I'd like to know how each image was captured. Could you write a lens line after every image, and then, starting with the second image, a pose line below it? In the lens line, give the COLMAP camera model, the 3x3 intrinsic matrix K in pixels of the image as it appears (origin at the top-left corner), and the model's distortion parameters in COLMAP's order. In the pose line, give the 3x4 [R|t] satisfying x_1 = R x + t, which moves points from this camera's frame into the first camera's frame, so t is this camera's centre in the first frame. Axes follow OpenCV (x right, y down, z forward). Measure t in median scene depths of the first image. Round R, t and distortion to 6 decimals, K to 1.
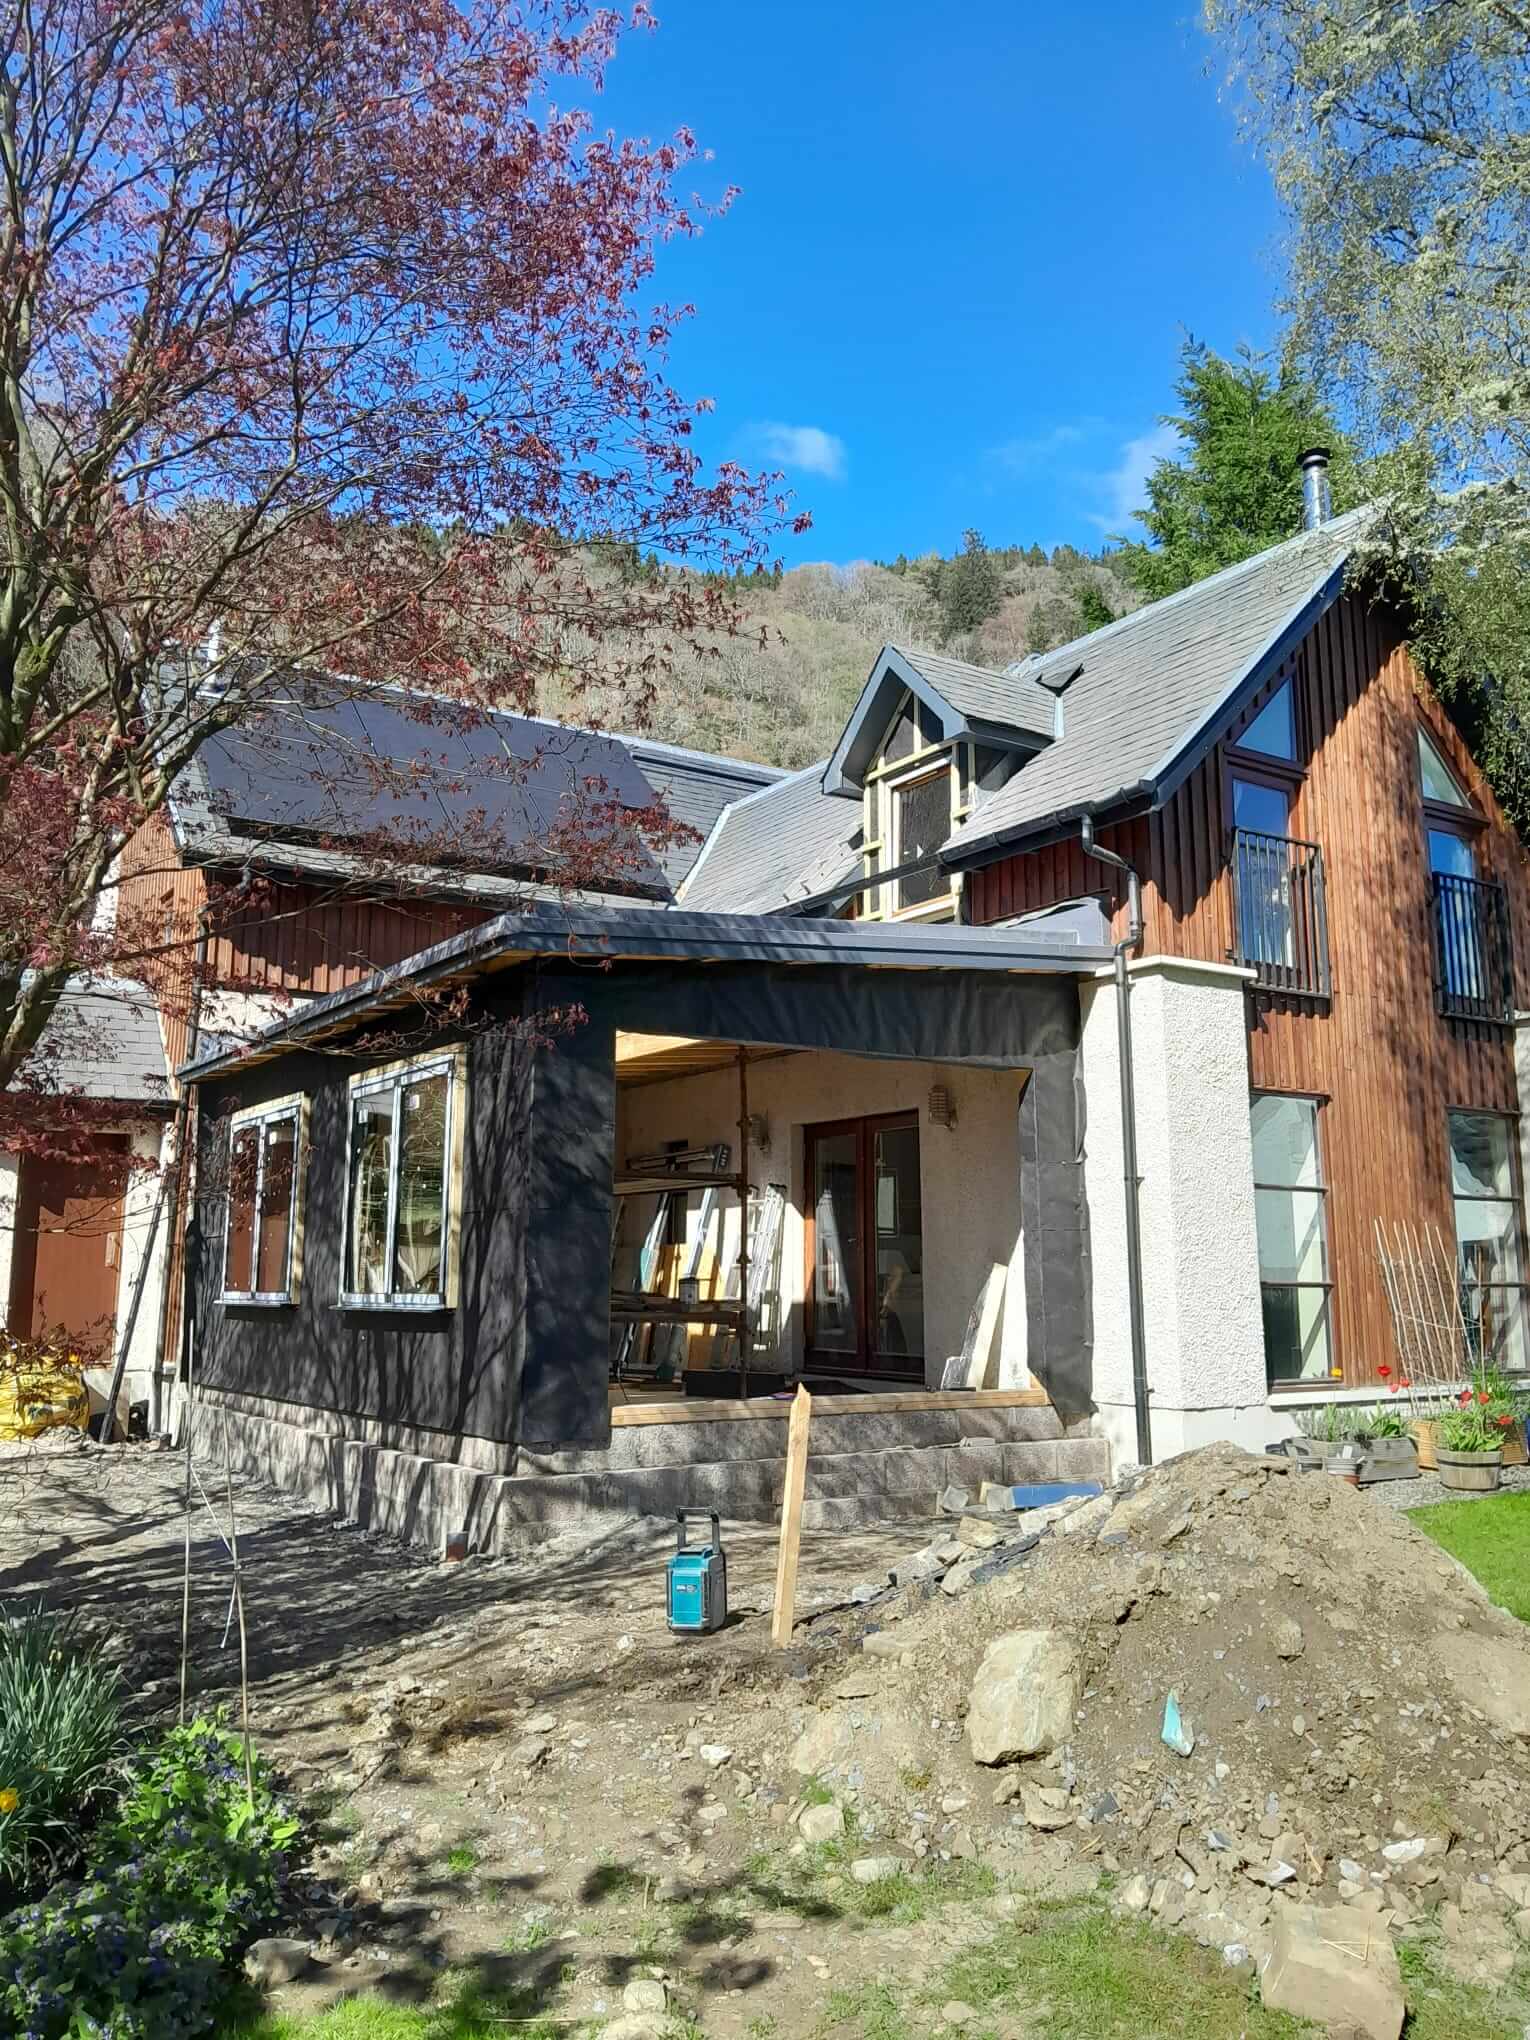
lens RADIAL K [[1572.9, 0, 762.7], [0, 1572.9, 989.5], [0, 0, 1]] dist [0.052631, -0.097987]
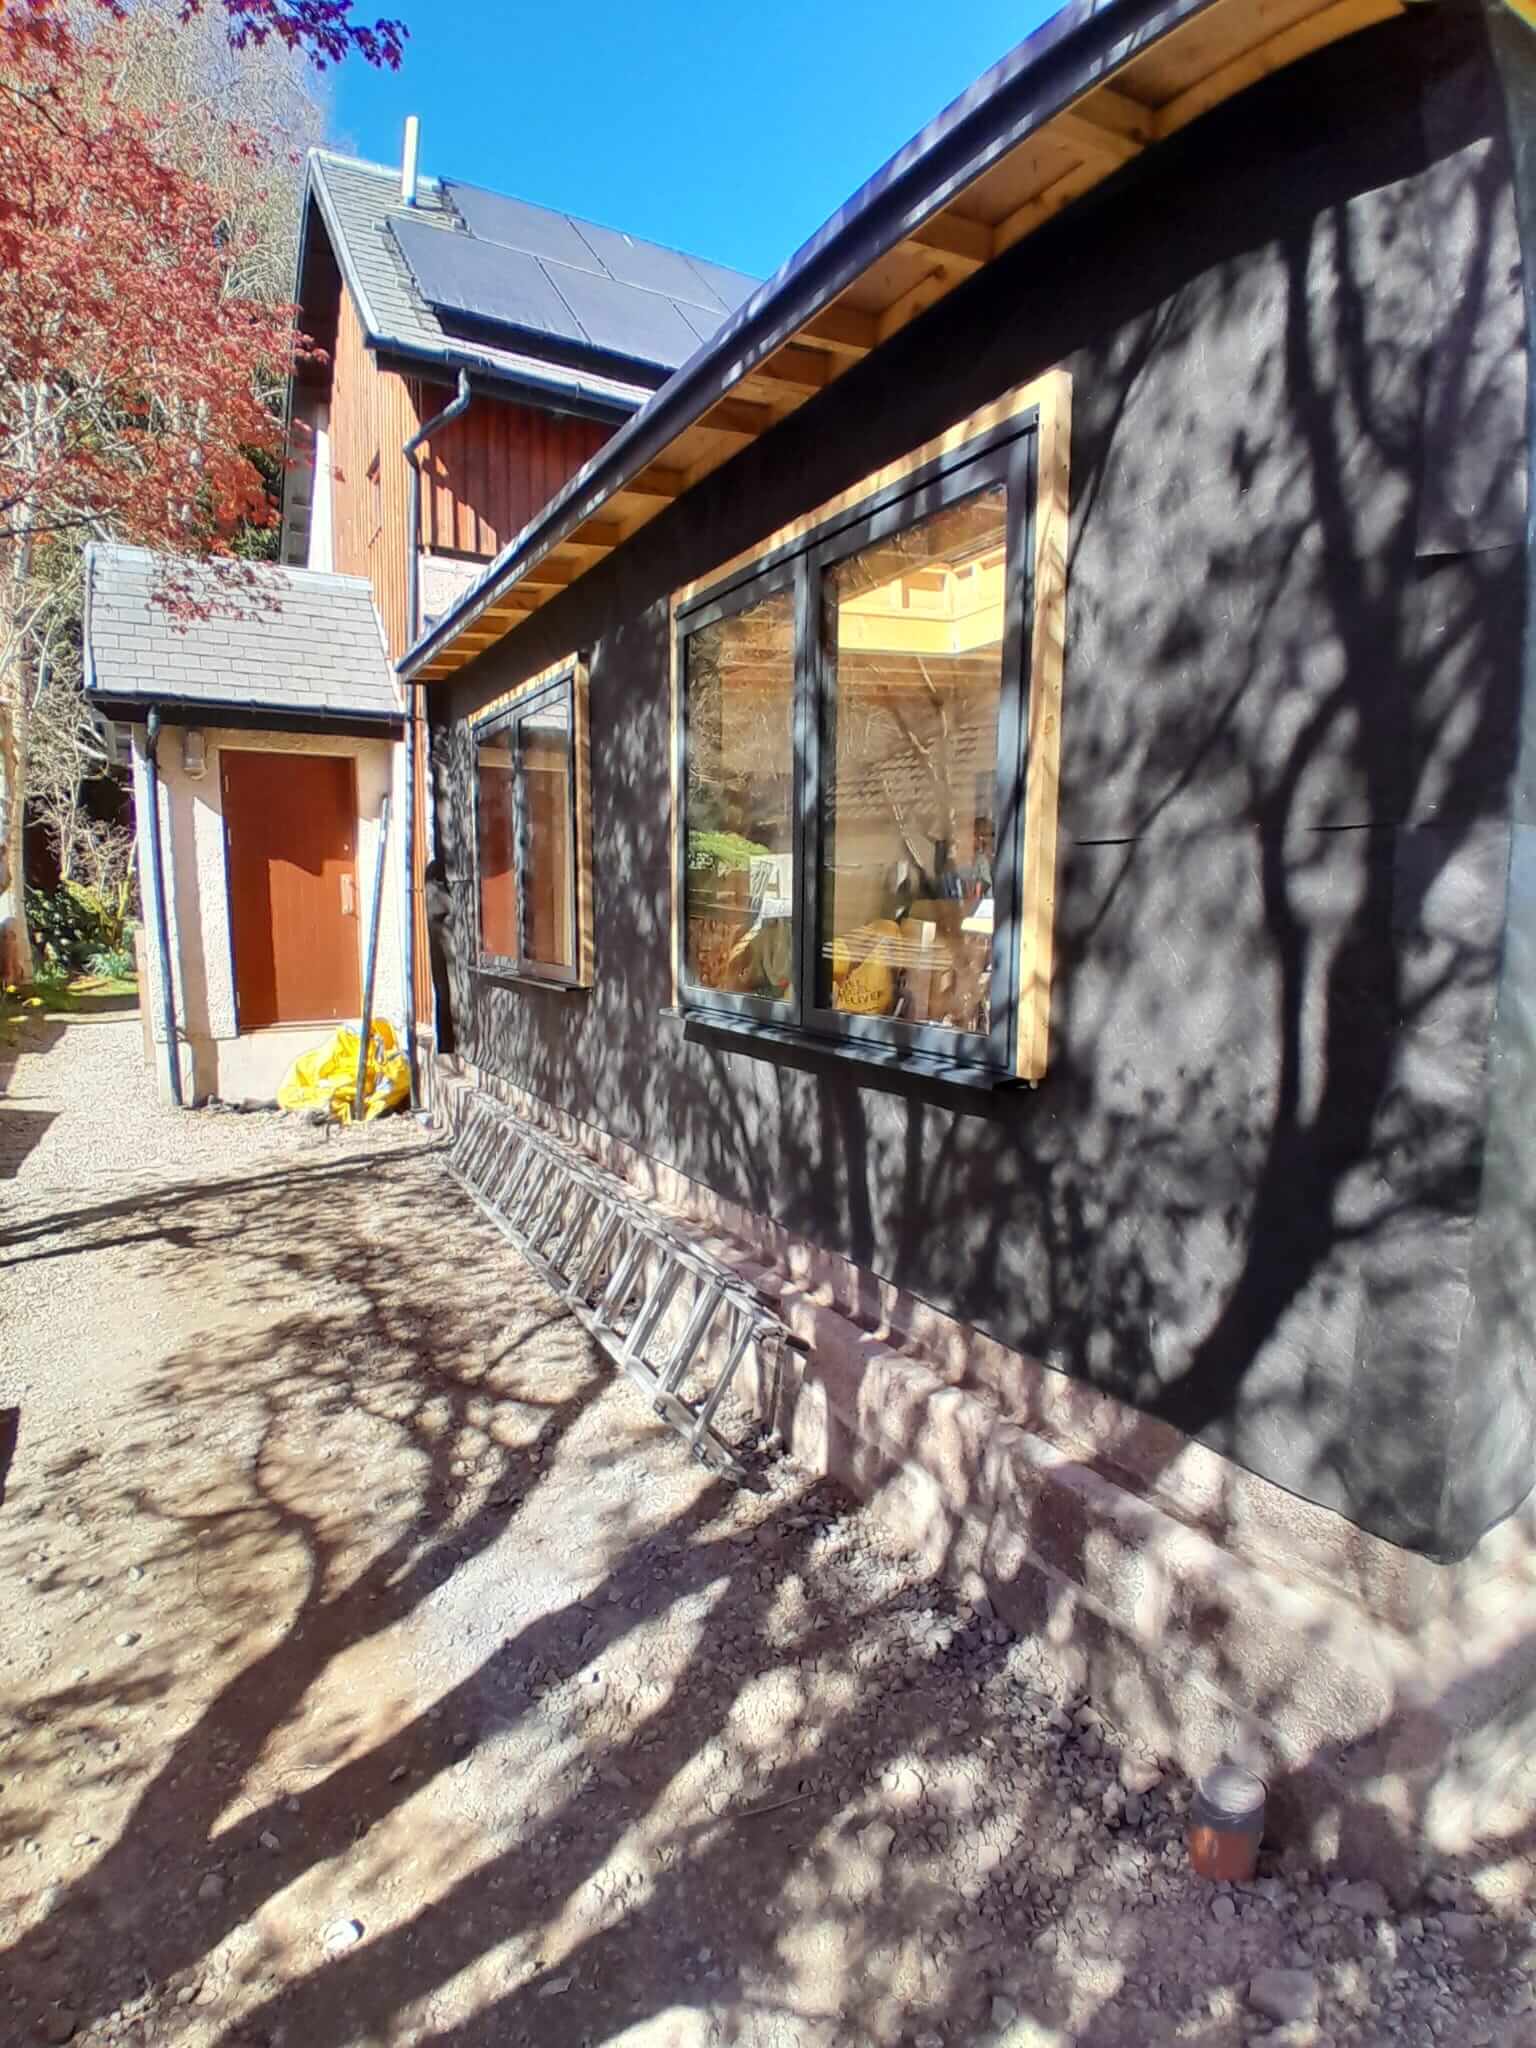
lens RADIAL K [[961.2, 0, 771.7], [0, 961.2, 997.0], [0, 0, 1]] dist [0.014183, -0.046330]
pose [[0.999470, 0.004973, -0.032185, -0.204901], [0.004334, 0.959169, 0.282800, 0.088545], [0.032277, -0.282790, 0.958639, 0.611411]]
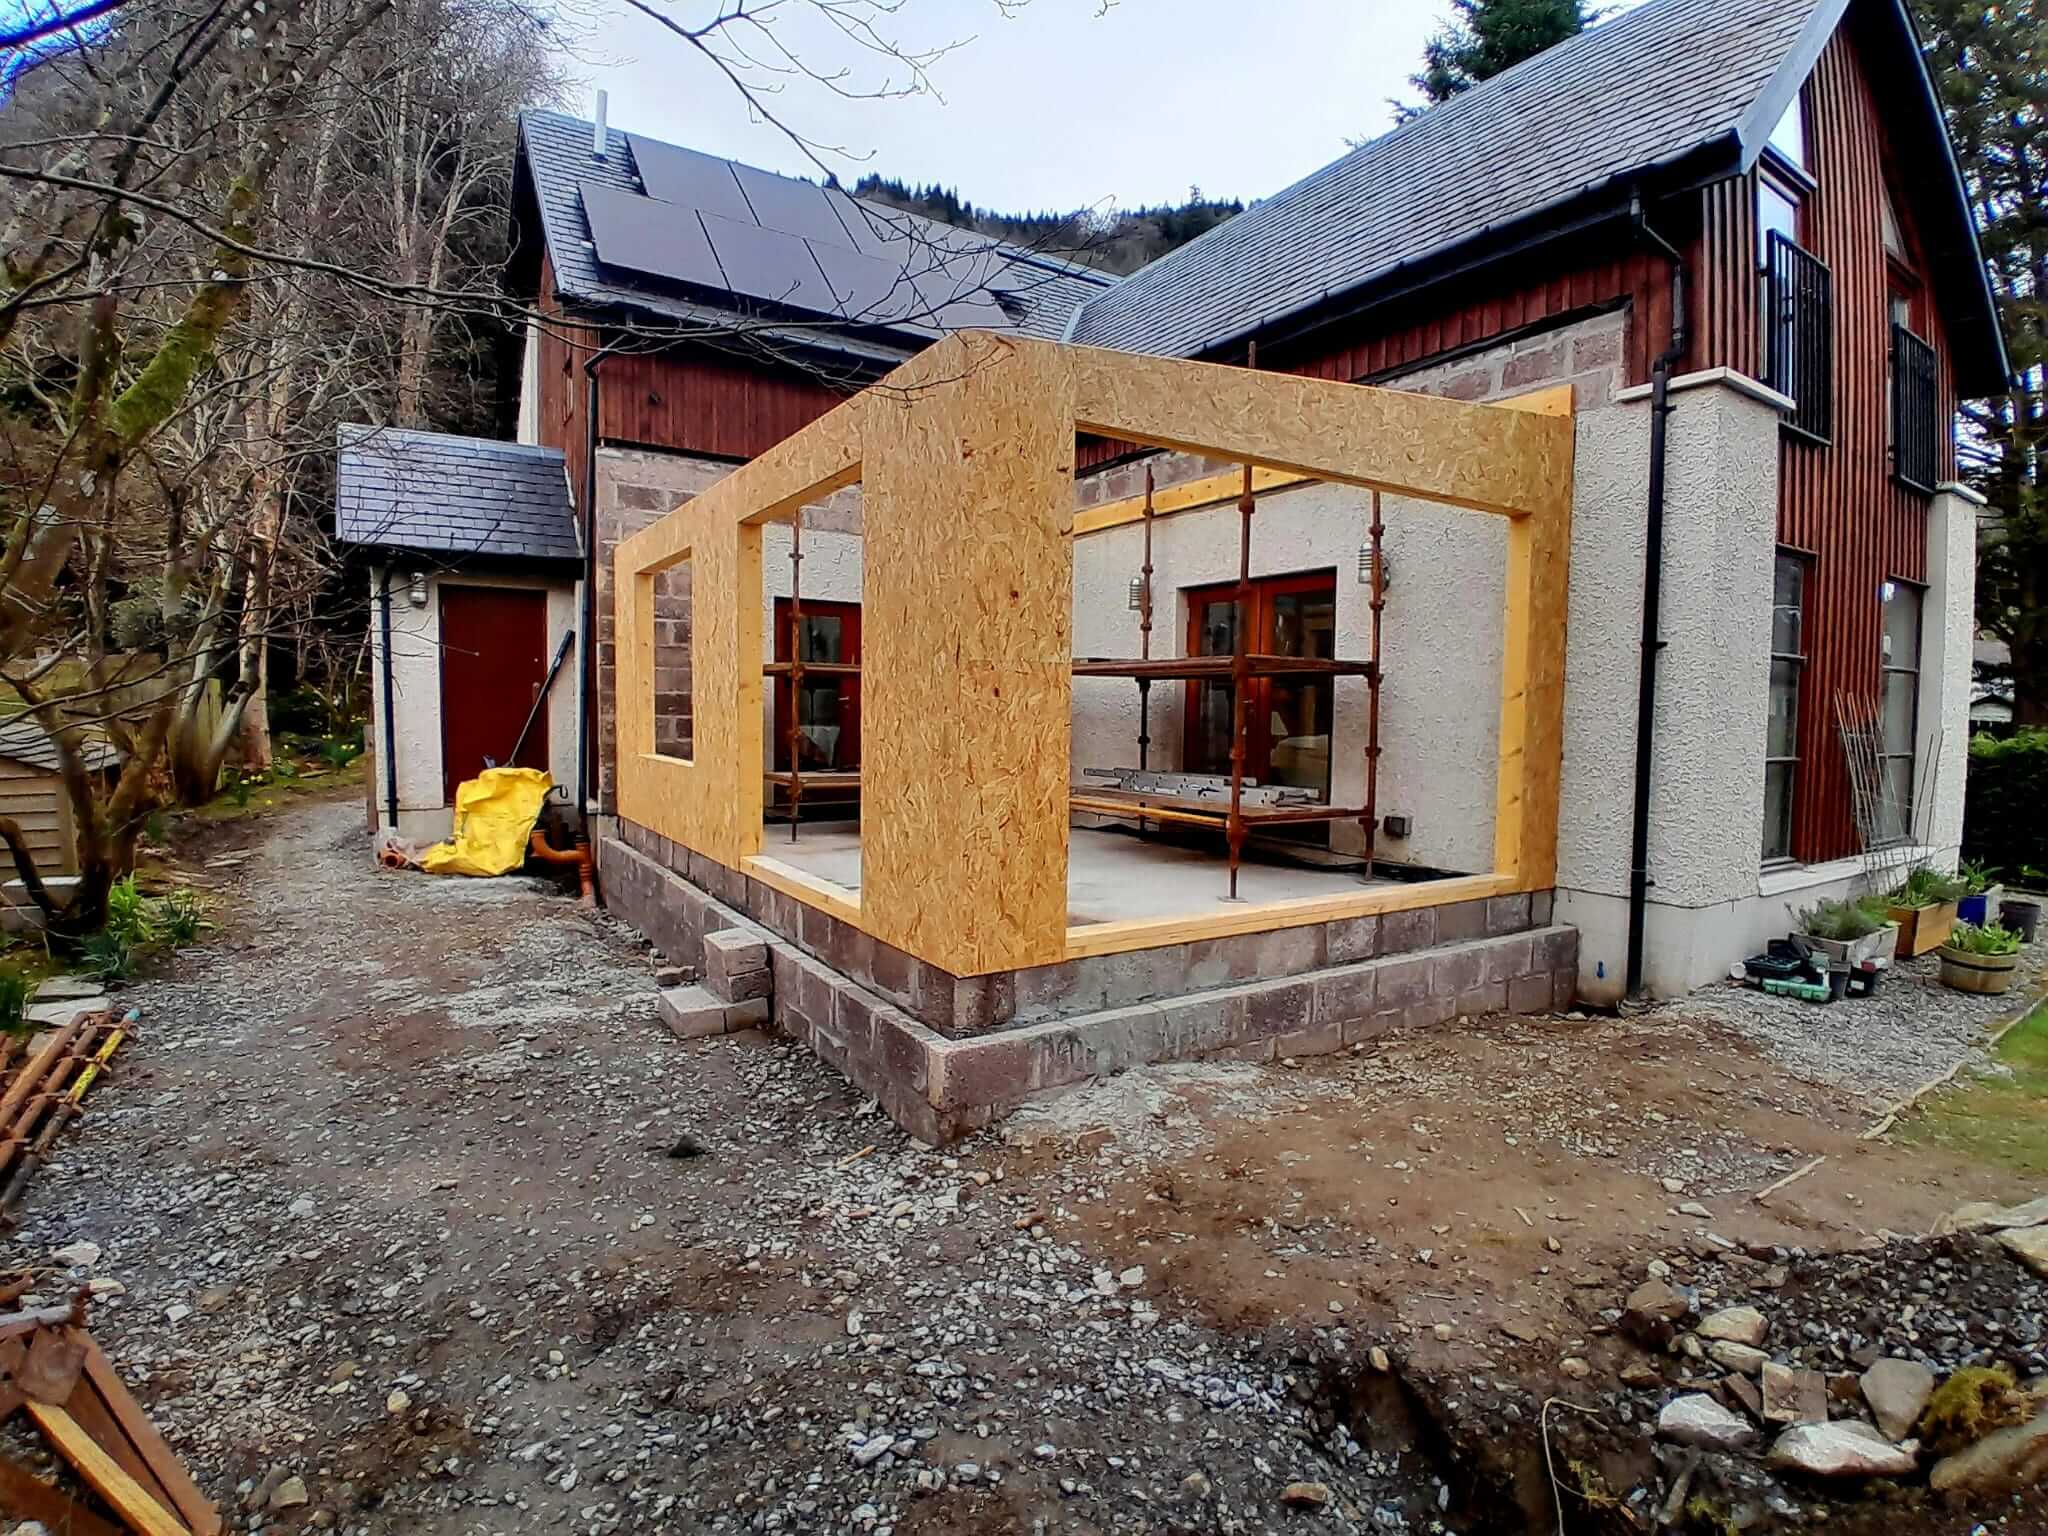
lens RADIAL K [[997.3, 0, 1037.6], [0, 997.3, 759.6], [0, 0, 1]] dist [0.018015, -0.053569]
pose [[0.999935, 0.011378, -0.000912, -0.082245], [-0.010840, 0.971643, 0.236205, 0.049940], [0.003574, -0.236180, 0.971703, 0.402533]]
